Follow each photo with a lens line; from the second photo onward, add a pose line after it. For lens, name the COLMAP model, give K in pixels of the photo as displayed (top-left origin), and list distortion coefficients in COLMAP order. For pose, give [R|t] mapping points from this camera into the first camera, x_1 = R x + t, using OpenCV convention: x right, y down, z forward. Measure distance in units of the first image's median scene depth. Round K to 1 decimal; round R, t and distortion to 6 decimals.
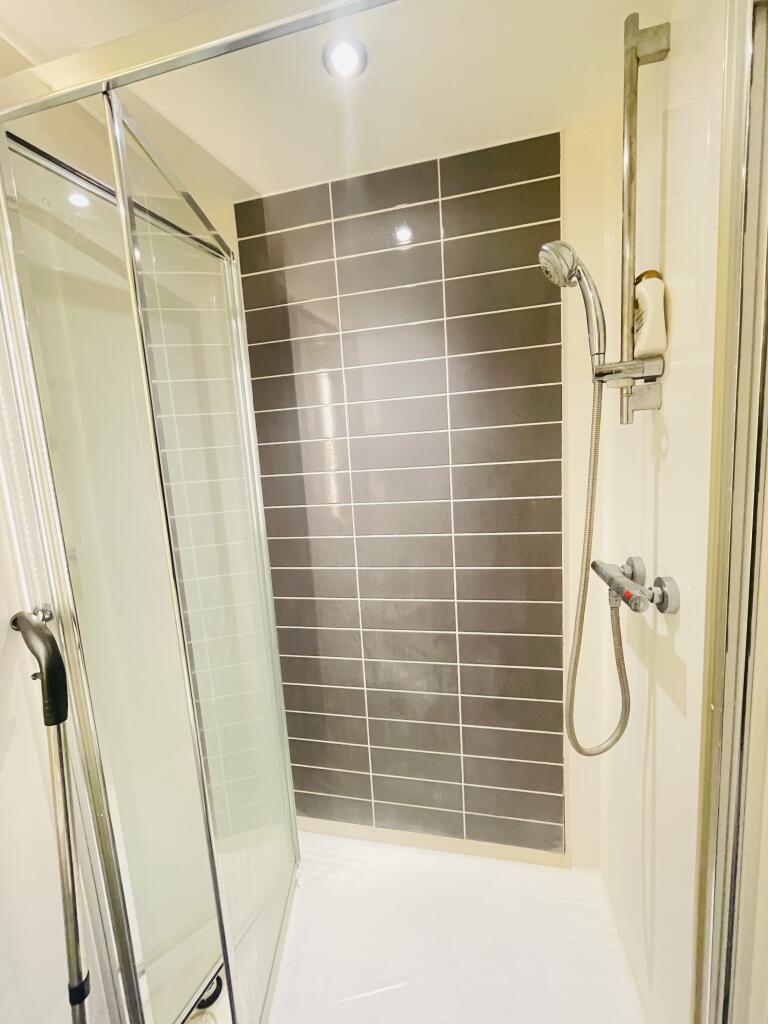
lens RADIAL K [[408.7, 0, 388.9], [0, 408.7, 517.0], [0, 0, 1]] dist [-0.003626, 0.000288]
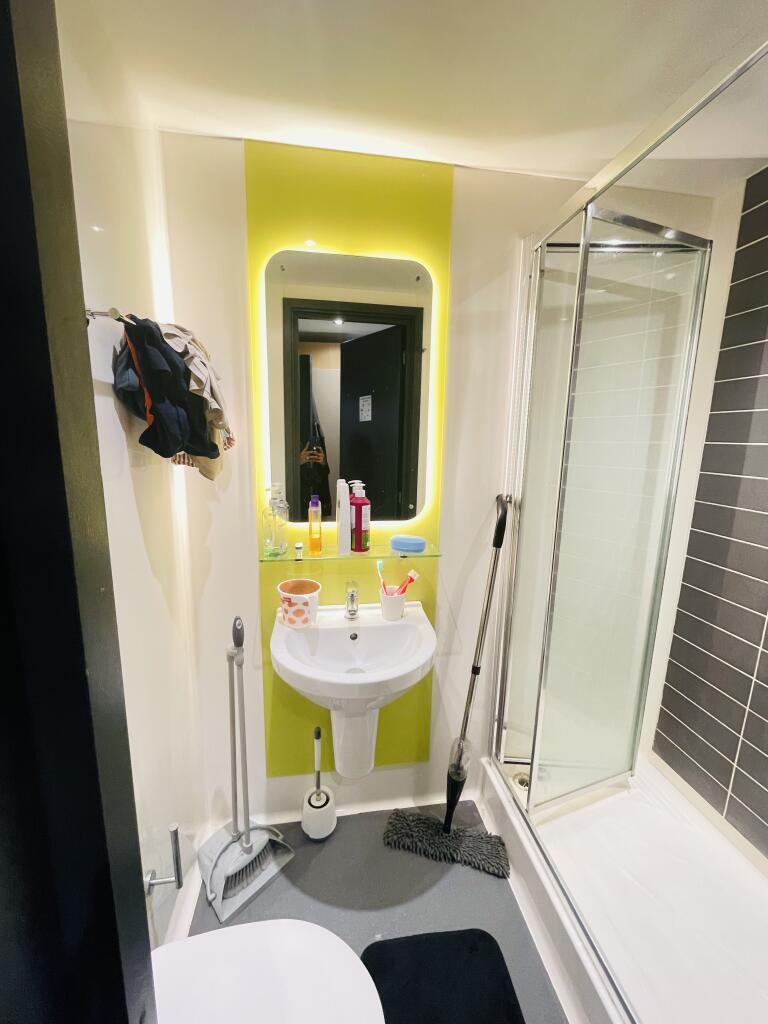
lens RADIAL K [[408.7, 0, 381.6], [0, 408.7, 513.2], [0, 0, 1]] dist [-0.003626, 0.000288]
pose [[0.345318, 0.232727, -0.909172, 0.402228], [-0.161822, 0.969020, 0.186584, 0.017173], [0.924429, 0.082693, 0.372281, -0.164631]]
